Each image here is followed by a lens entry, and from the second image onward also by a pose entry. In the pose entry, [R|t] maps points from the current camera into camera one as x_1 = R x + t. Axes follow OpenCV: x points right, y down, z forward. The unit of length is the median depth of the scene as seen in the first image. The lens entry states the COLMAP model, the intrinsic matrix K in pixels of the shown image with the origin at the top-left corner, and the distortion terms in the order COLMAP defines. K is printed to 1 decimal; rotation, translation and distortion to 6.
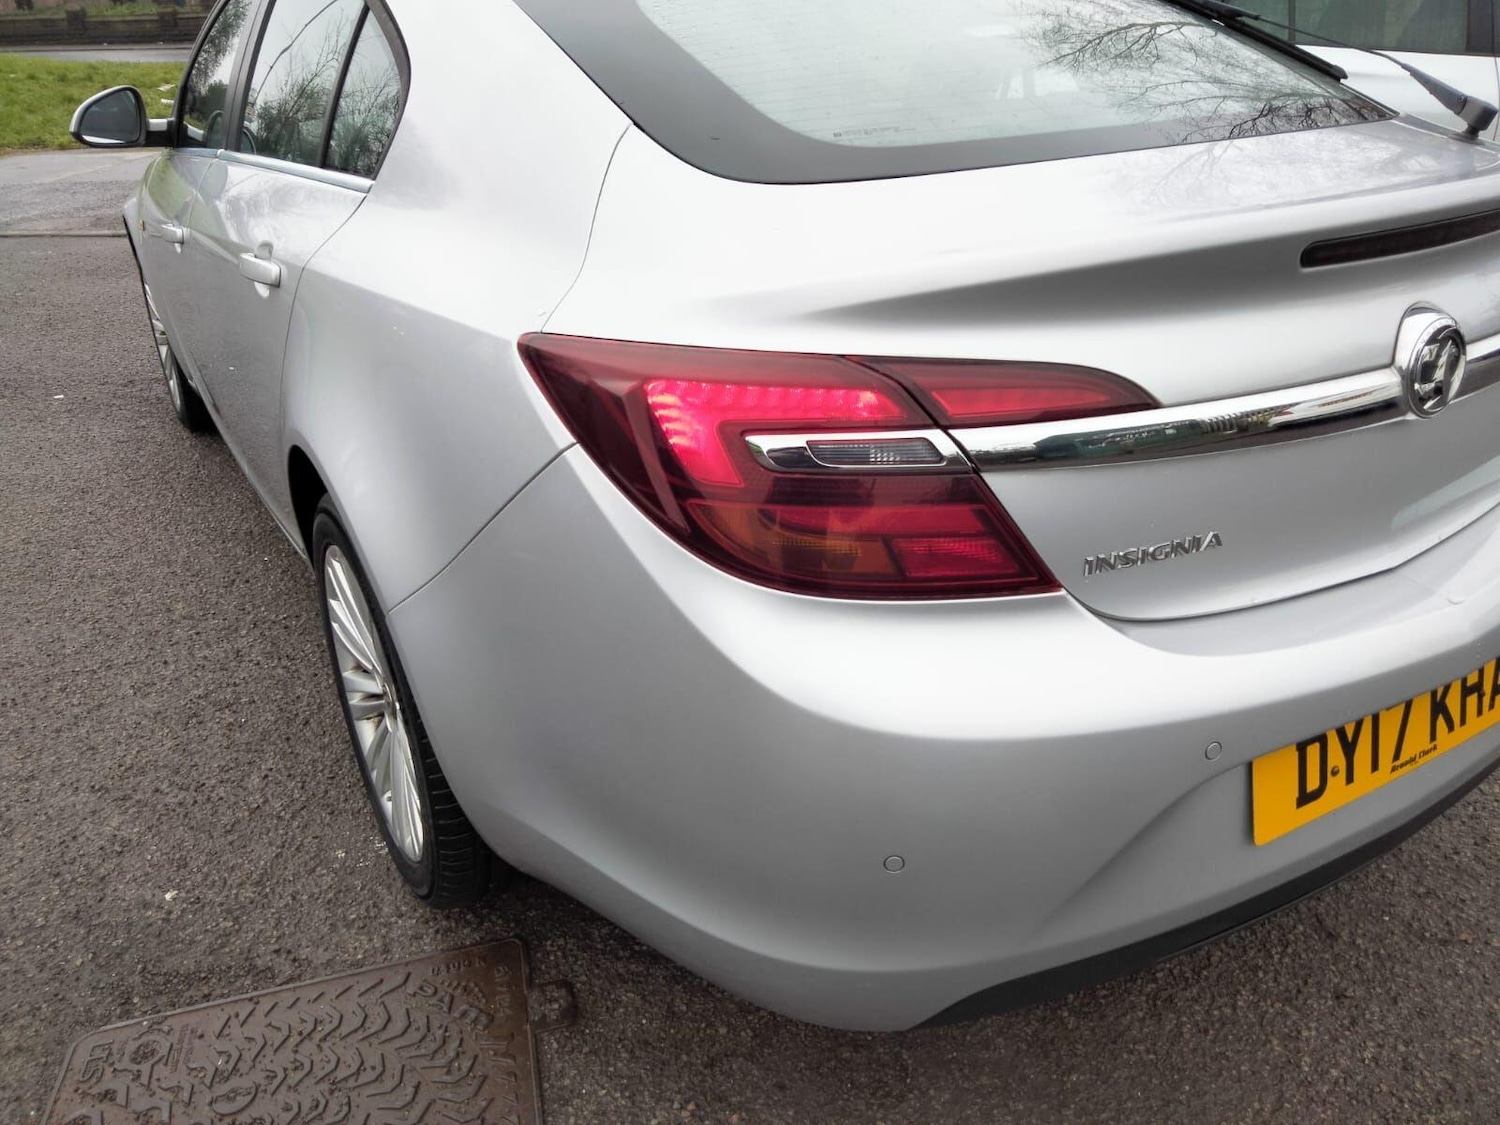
lens RADIAL K [[1145.8, 0, 774.1], [0, 1145.8, 560.4], [0, 0, 1]] dist [0.007763, 0.008829]
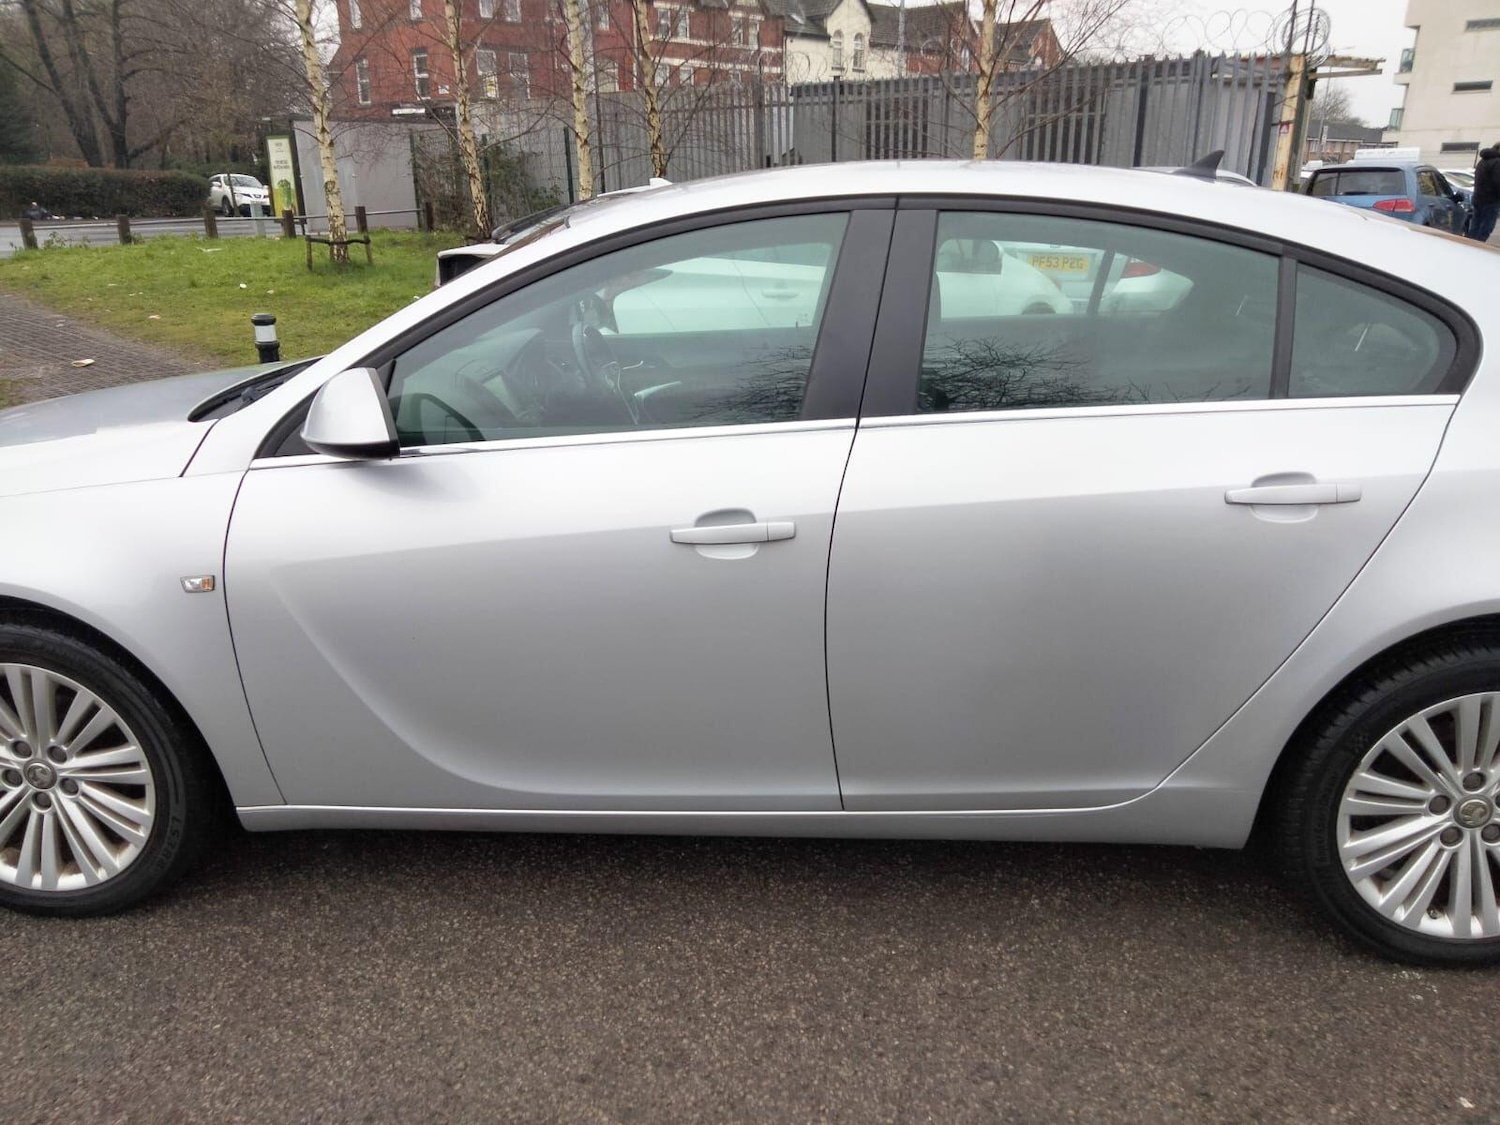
lens RADIAL K [[1106.7, 0, 765.2], [0, 1106.7, 559.0], [0, 0, 1]] dist [0.013391, 0.000538]
pose [[0.581452, -0.229863, 0.780434, -2.318087], [0.345199, 0.938333, 0.019183, -0.577780], [-0.736716, 0.258251, 0.624944, 1.094618]]
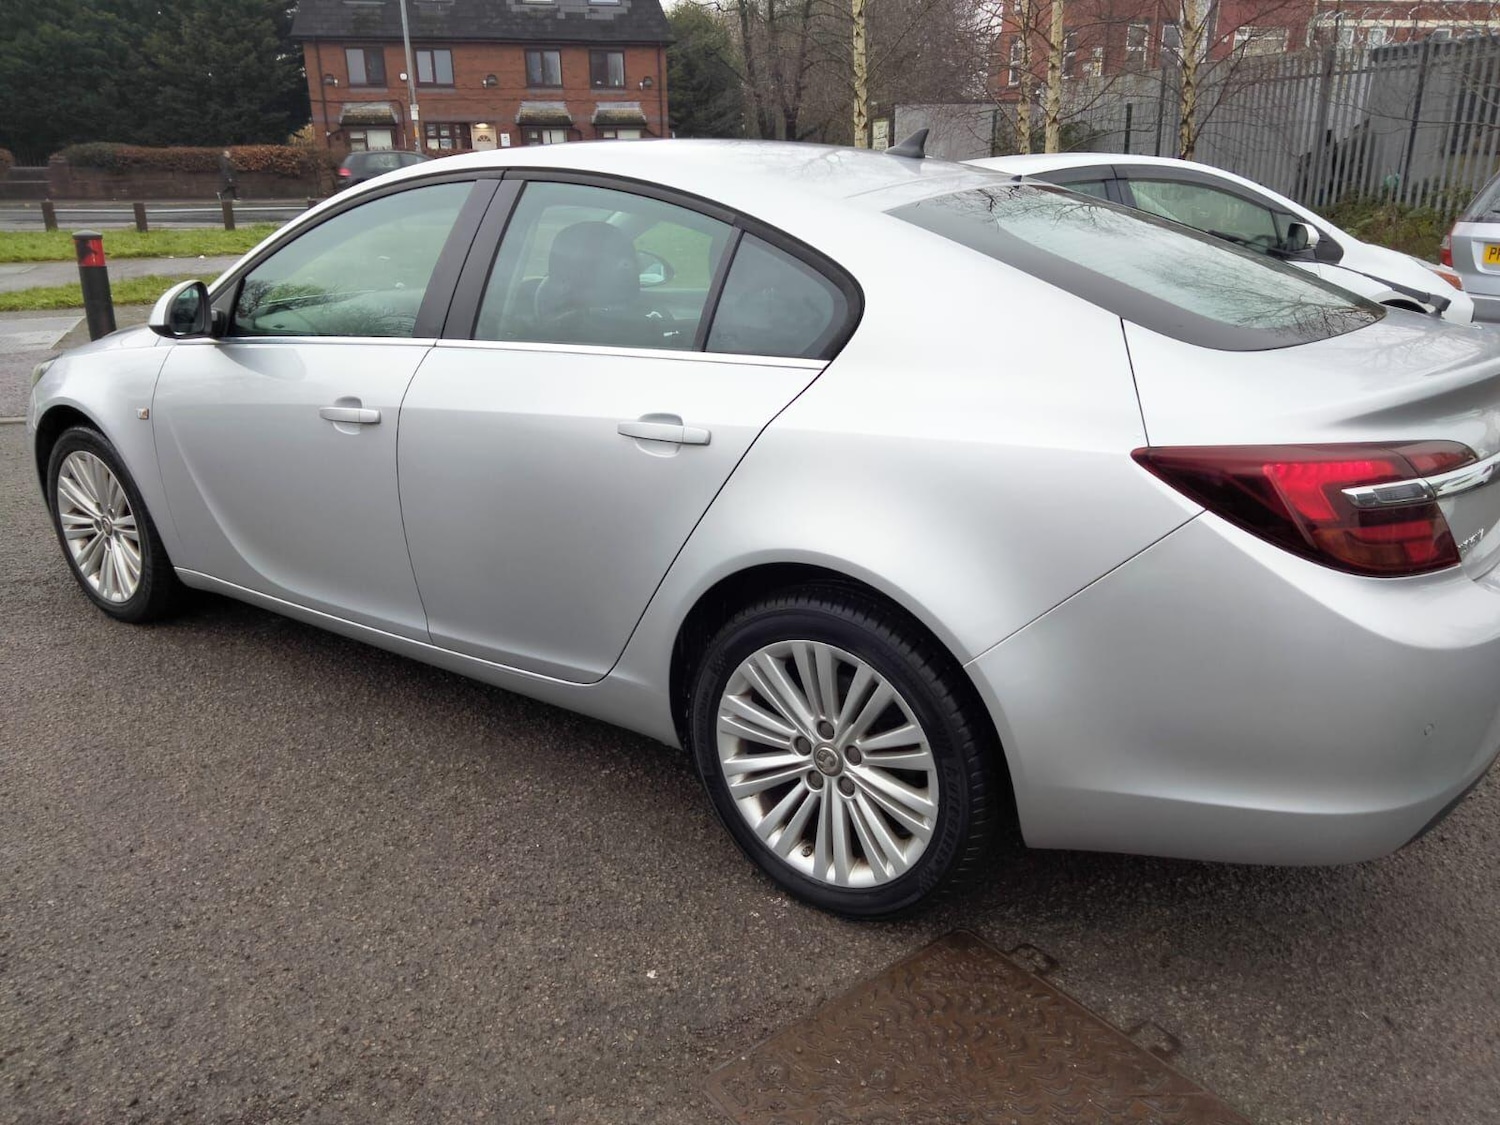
lens RADIAL K [[1135.8, 0, 795.7], [0, 1135.8, 561.4], [0, 0, 1]] dist [0.020207, -0.012789]
pose [[0.916139, -0.100860, 0.387964, -1.198600], [0.150694, 0.983493, -0.100168, 0.037639], [-0.371457, 0.150232, 0.916215, -0.216017]]
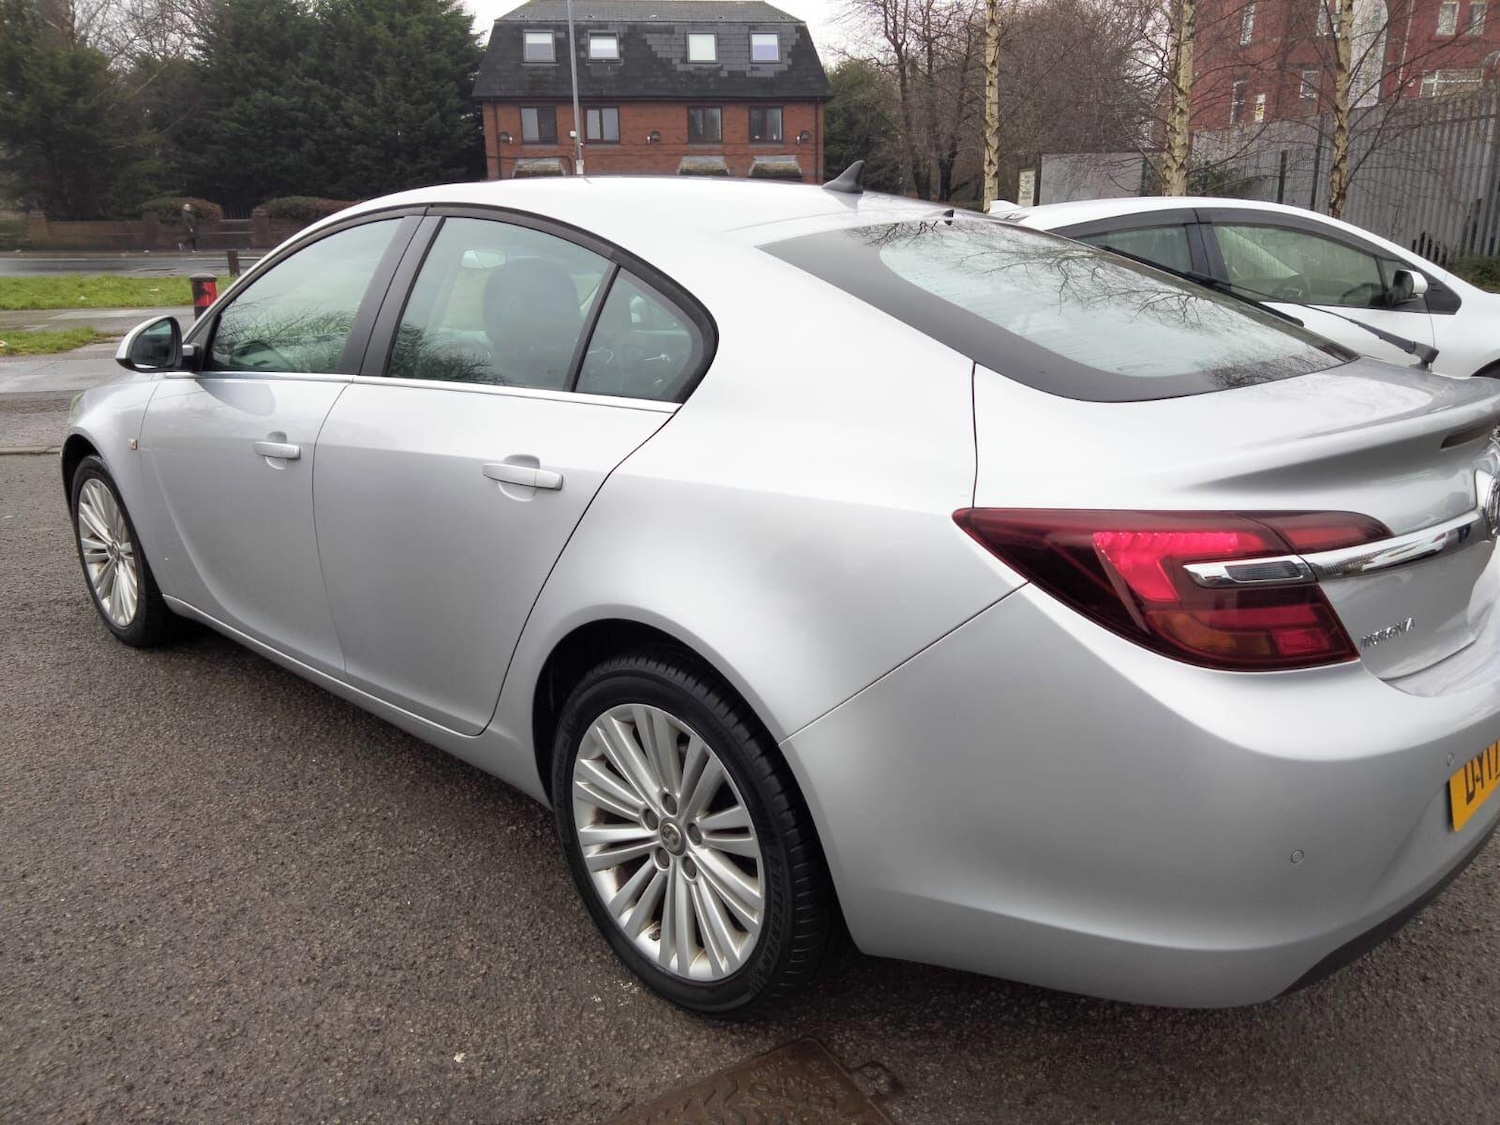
lens RADIAL K [[1135.8, 0, 795.7], [0, 1135.8, 561.4], [0, 0, 1]] dist [0.020207, -0.012789]
pose [[0.963039, -0.048290, 0.264998, -0.733458], [0.092457, 0.983290, -0.156817, 0.057181], [-0.252998, 0.175522, 0.951412, -0.224881]]
